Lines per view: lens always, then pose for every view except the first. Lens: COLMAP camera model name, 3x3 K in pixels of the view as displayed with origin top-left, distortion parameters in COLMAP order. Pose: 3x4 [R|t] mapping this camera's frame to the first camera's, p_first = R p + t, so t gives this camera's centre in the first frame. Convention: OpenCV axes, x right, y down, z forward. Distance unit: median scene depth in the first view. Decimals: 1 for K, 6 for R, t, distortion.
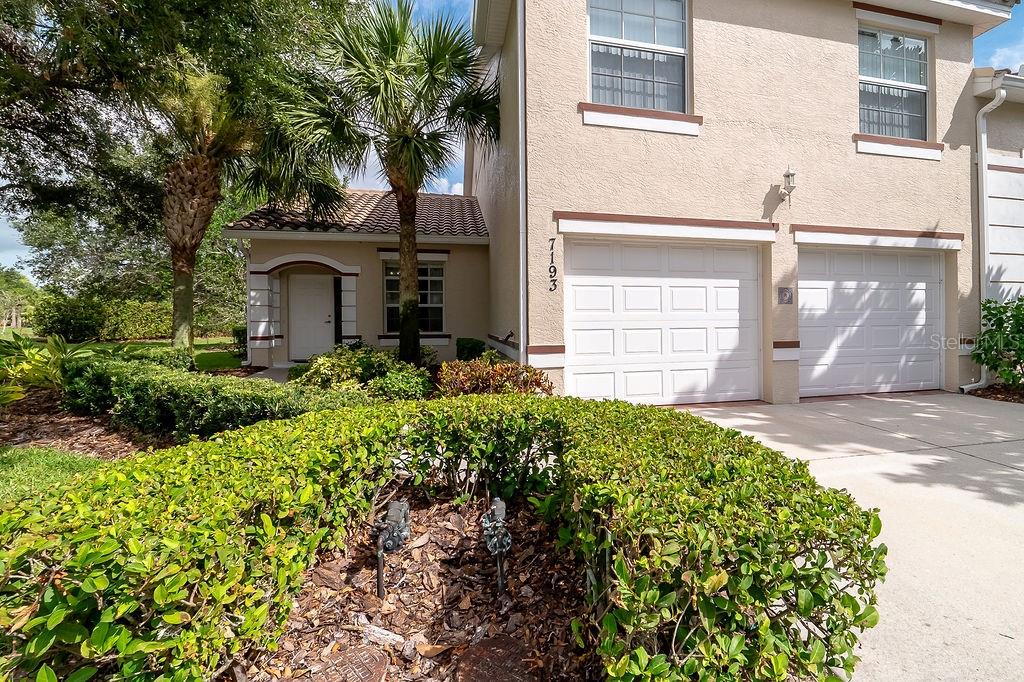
lens RADIAL K [[467.4, 0, 512.0], [0, 467.4, 336.5], [0, 0, 1]] dist [-0.009647, -0.000369]
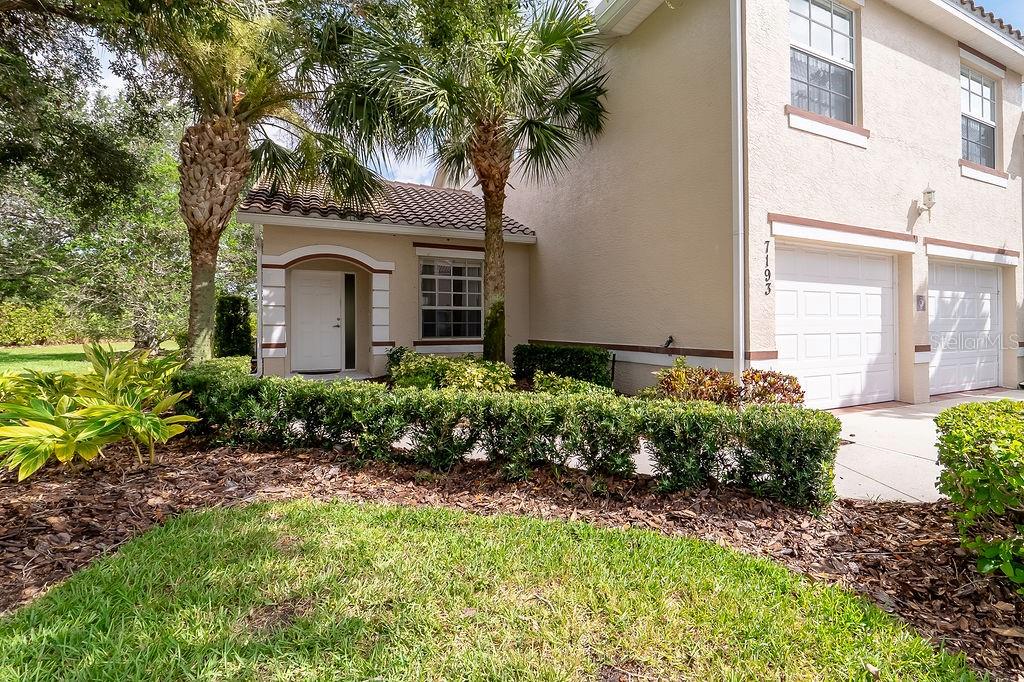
lens RADIAL K [[485.9, 0, 566.1], [0, 485.9, 337.6], [0, 0, 1]] dist [-0.011497, -0.000140]
pose [[0.974041, -0.002191, 0.226361, -0.466353], [0.004227, 0.999955, -0.008512, -0.001581], [-0.226332, 0.009248, 0.974006, 0.096126]]
